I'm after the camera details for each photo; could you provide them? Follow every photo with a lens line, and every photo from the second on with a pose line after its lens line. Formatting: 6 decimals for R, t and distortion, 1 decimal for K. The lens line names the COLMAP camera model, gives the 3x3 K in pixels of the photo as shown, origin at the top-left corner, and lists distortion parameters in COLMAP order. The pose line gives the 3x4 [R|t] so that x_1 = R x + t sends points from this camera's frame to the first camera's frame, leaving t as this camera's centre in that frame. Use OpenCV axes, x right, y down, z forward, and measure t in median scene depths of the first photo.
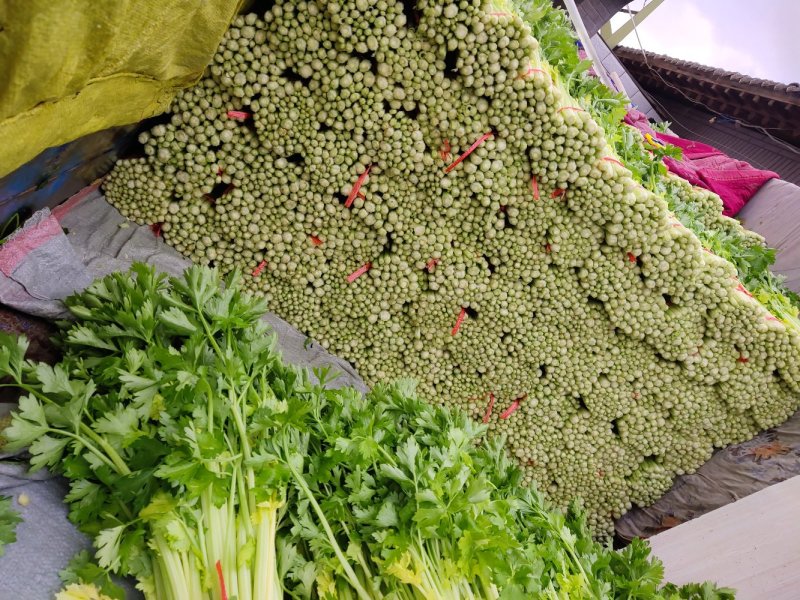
lens RADIAL K [[583.8, 0, 398.2], [0, 583.8, 302.5], [0, 0, 1]] dist [0.095639, -0.139528]
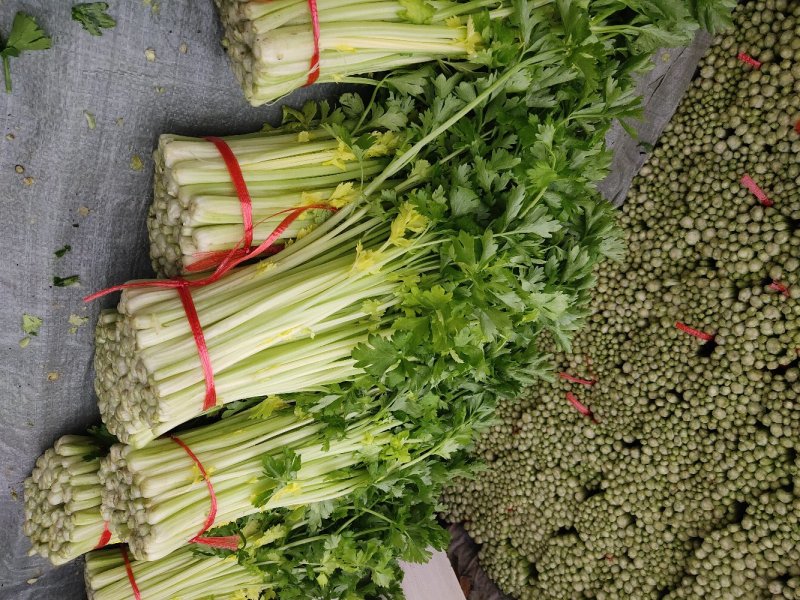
lens RADIAL K [[586.5, 0, 401.7], [0, 586.5, 295.4], [0, 0, 1]] dist [0.097582, -0.158071]
pose [[0.058828, 0.995514, -0.074105, 0.097990], [-0.913814, 0.083585, 0.397439, 0.073877], [0.401850, 0.044338, 0.914631, 0.133134]]
